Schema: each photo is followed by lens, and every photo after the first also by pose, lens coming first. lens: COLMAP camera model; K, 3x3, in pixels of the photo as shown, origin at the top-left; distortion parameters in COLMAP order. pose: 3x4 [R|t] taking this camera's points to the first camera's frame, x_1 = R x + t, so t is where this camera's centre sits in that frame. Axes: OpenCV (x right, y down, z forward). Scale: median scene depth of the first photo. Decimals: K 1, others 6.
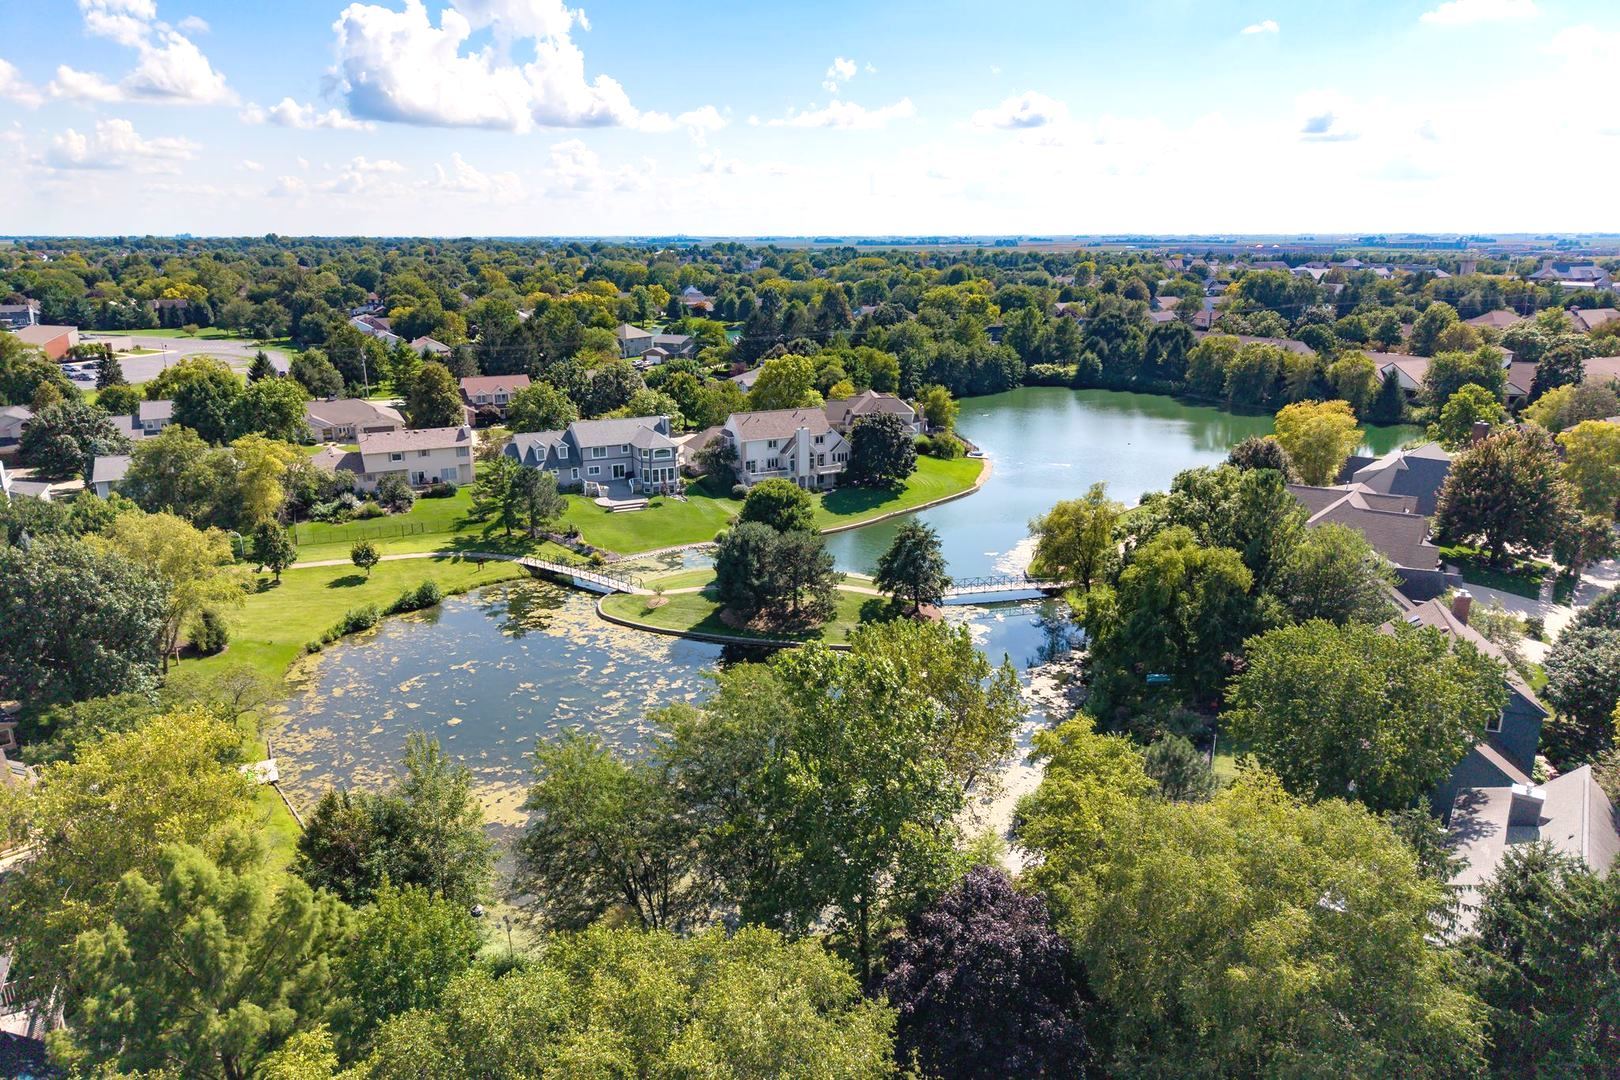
lens RADIAL K [[1081.2, 0, 805.2], [0, 1081.2, 544.1], [0, 0, 1]] dist [0.025837, -0.024907]
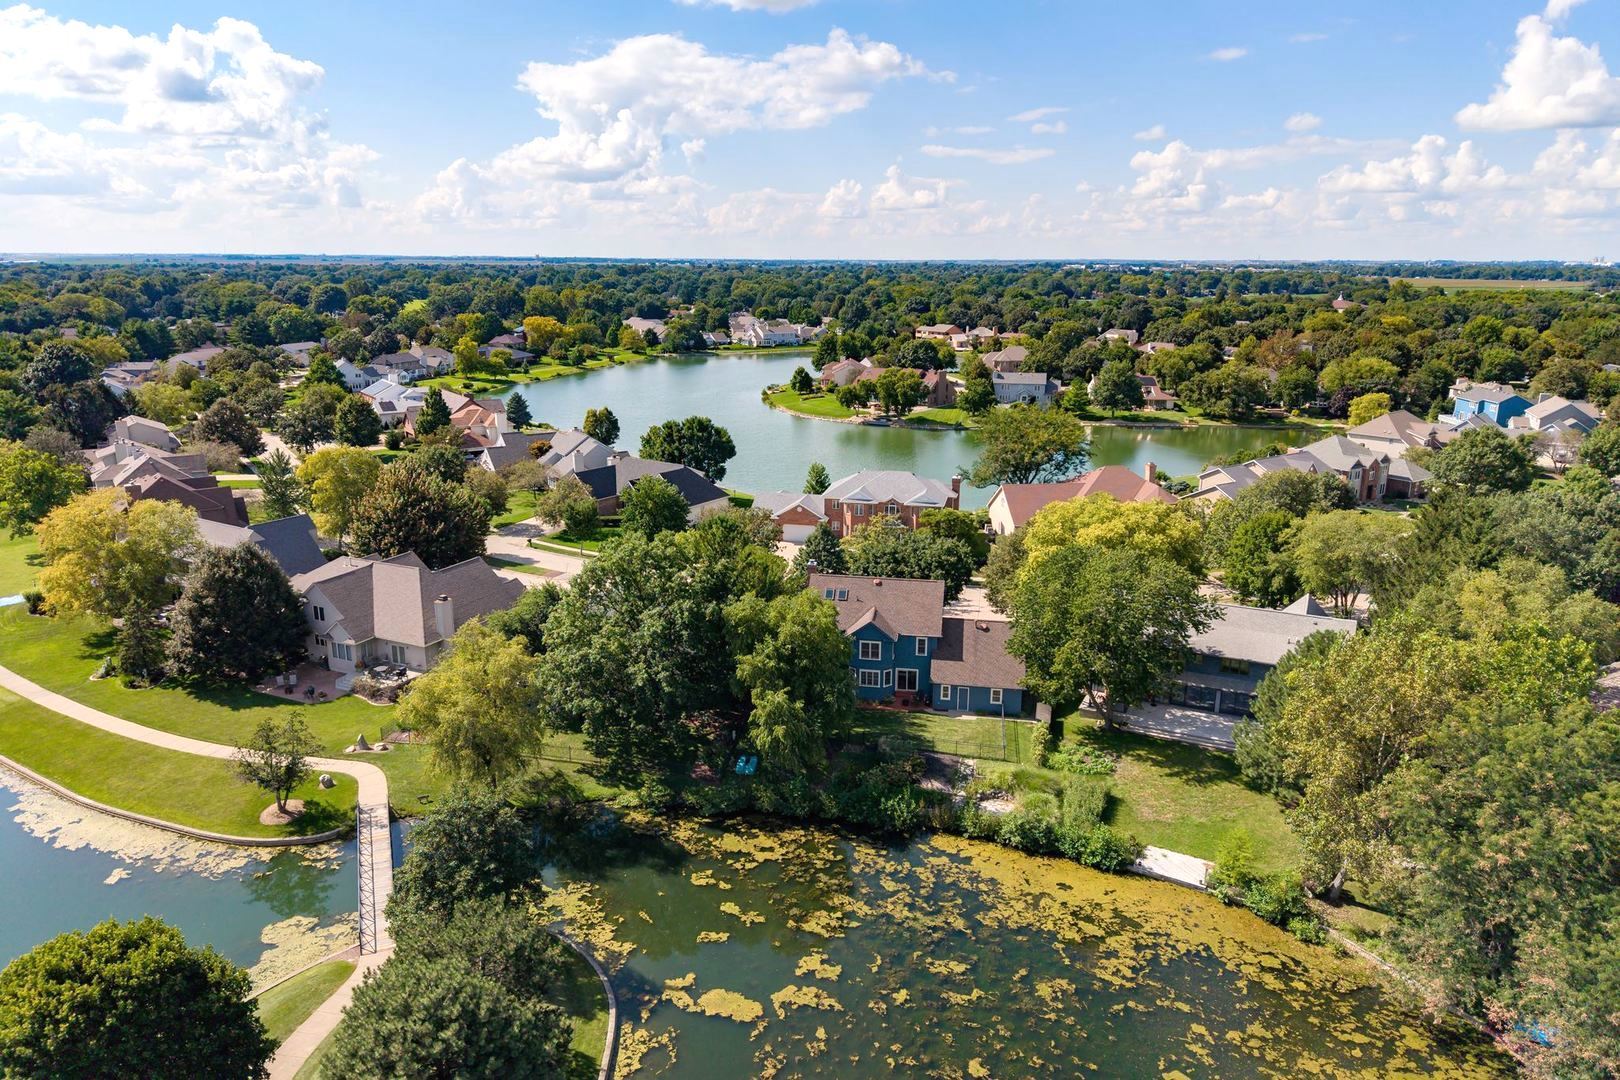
lens RADIAL K [[1081.2, 0, 811.6], [0, 1081.2, 552.7], [0, 0, 1]] dist [0.025837, -0.024907]
pose [[-0.163947, -0.257033, 0.952394, -0.199721], [0.265061, 0.918475, 0.293507, -0.116413], [-0.950191, 0.300563, -0.082452, 0.396140]]
